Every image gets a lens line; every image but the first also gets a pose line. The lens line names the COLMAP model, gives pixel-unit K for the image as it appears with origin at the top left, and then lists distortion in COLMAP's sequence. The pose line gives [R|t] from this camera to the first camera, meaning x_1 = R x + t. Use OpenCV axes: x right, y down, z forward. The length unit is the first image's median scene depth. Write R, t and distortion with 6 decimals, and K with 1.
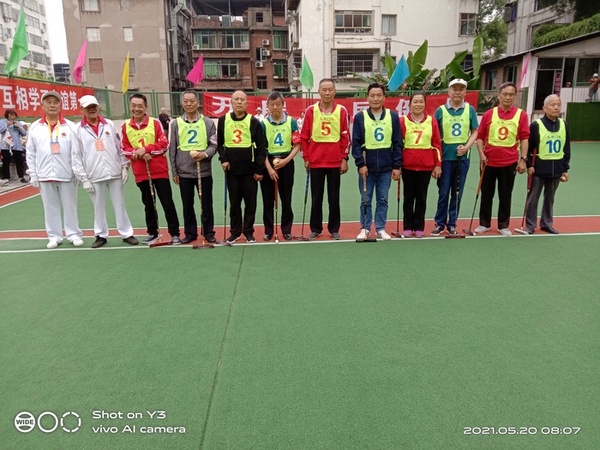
lens RADIAL K [[481.5, 0, 300.0], [0, 481.5, 225.0], [0, 0, 1]] dist [-0.008836, -0.003014]
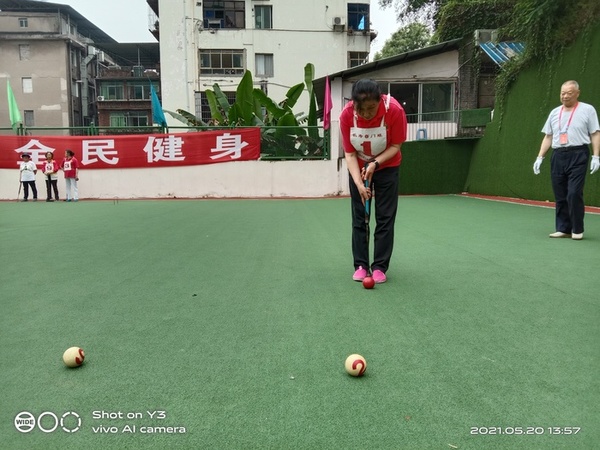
lens RADIAL K [[481.5, 0, 300.0], [0, 481.5, 225.0], [0, 0, 1]] dist [-0.008836, -0.003014]
pose [[0.998981, 0.007920, -0.044440, 0.270160], [-0.013509, 0.991822, -0.126912, -0.022677], [0.043072, 0.127383, 0.990918, 0.174400]]
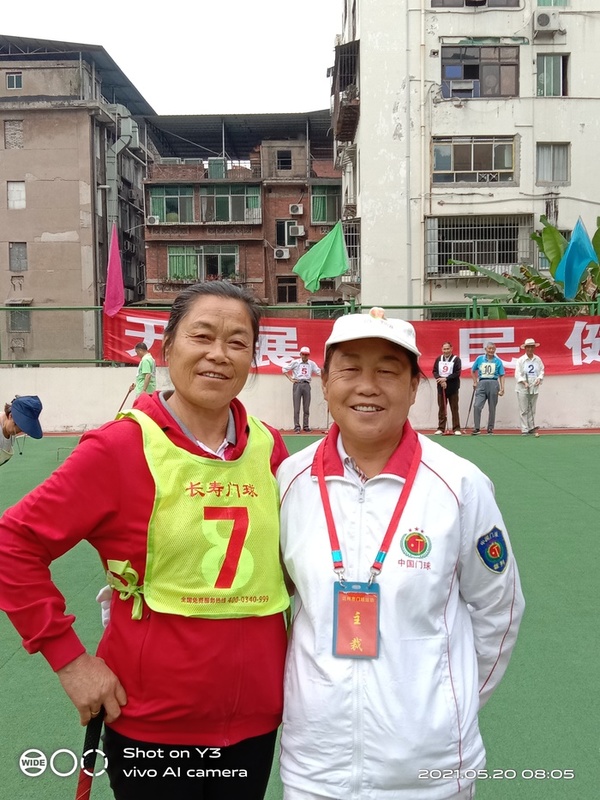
lens RADIAL K [[966.4, 0, 300.0], [0, 966.4, 400.0], [0, 0, 1]] dist [0.150173, -0.398090]
pose [[0.996047, 0.004674, -0.088710, 0.027154], [-0.020269, 0.984230, -0.175730, -0.025116], [0.086490, 0.176833, 0.980433, 0.099358]]
